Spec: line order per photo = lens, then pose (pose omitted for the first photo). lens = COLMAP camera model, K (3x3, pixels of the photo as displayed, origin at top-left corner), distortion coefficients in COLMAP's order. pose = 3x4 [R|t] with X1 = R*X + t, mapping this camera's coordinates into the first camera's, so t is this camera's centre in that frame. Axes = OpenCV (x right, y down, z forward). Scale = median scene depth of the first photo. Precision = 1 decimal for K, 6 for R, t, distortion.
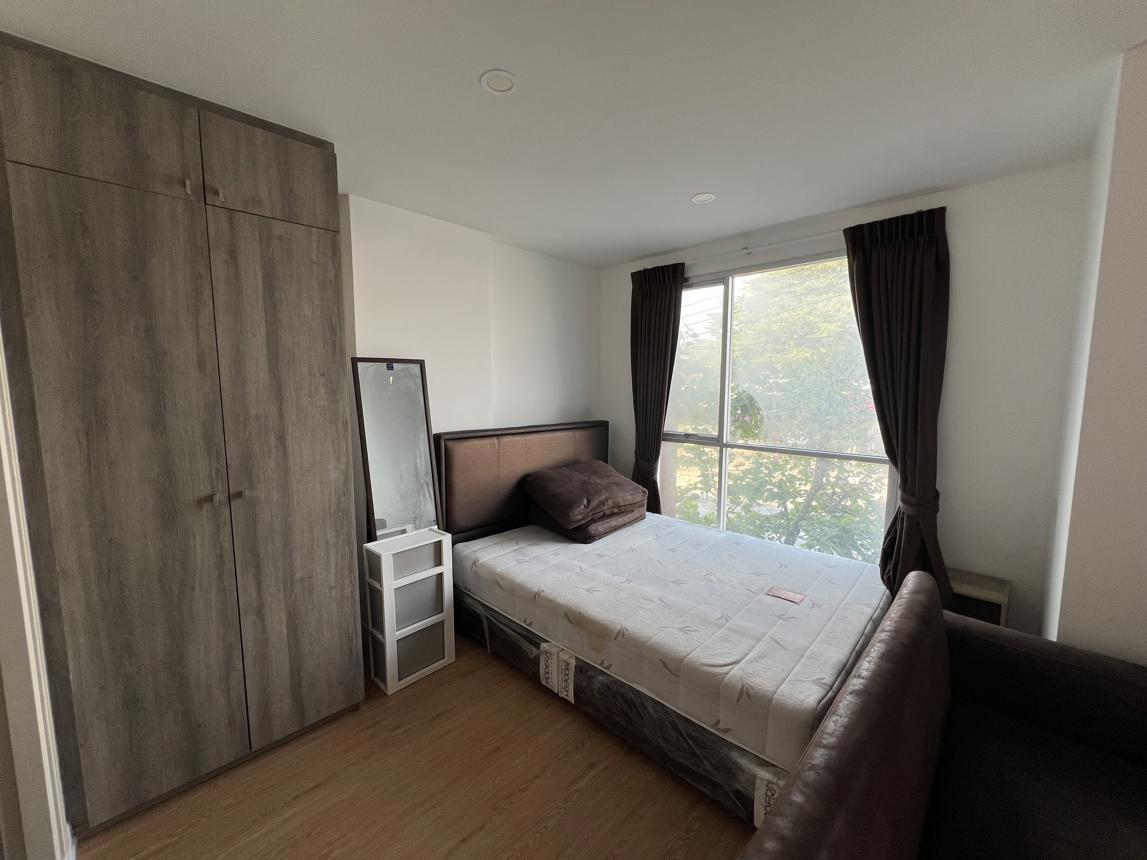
lens RADIAL K [[459.2, 0, 573.0], [0, 459.2, 431.1], [0, 0, 1]] dist [-0.002718, 0.000649]
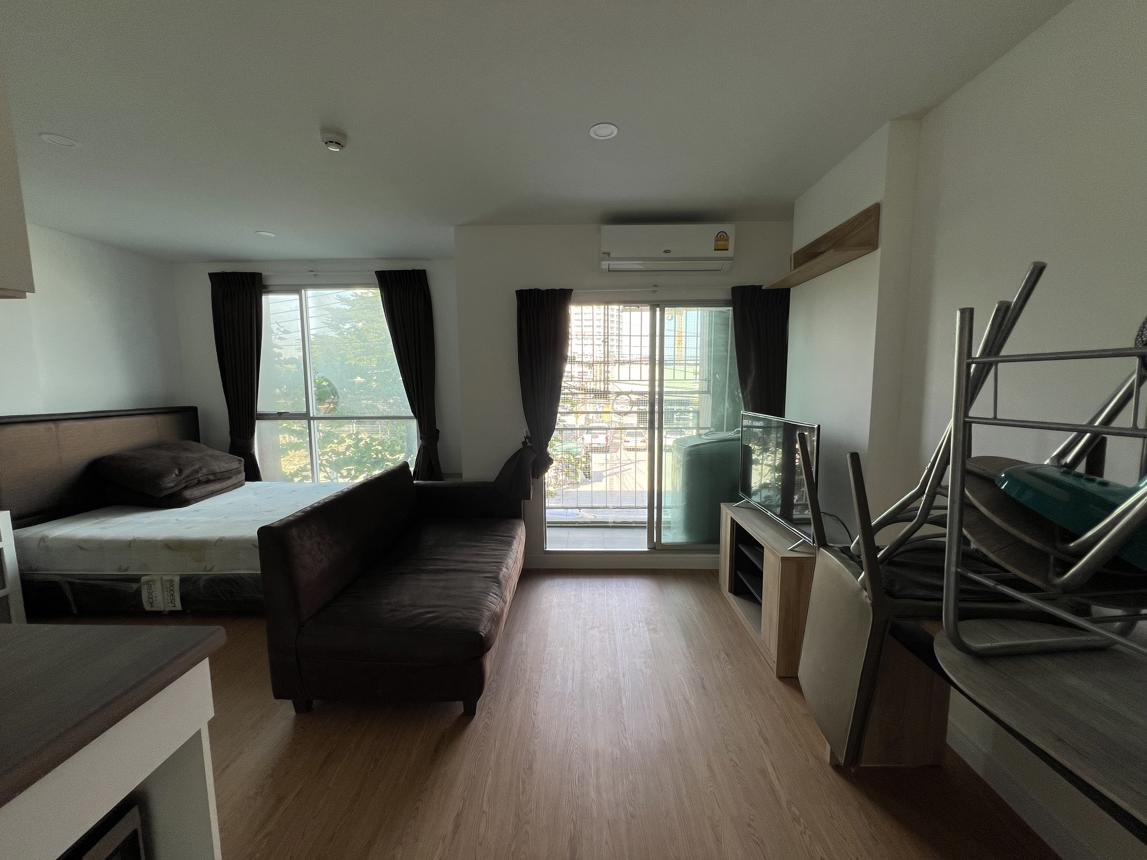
lens RADIAL K [[459.2, 0, 573.0], [0, 459.2, 431.1], [0, 0, 1]] dist [-0.002718, 0.000649]
pose [[0.727373, -0.079813, 0.681586, -0.024814], [0.078584, 0.996367, 0.032810, 0.090309], [-0.681728, 0.029696, 0.731002, -0.502288]]
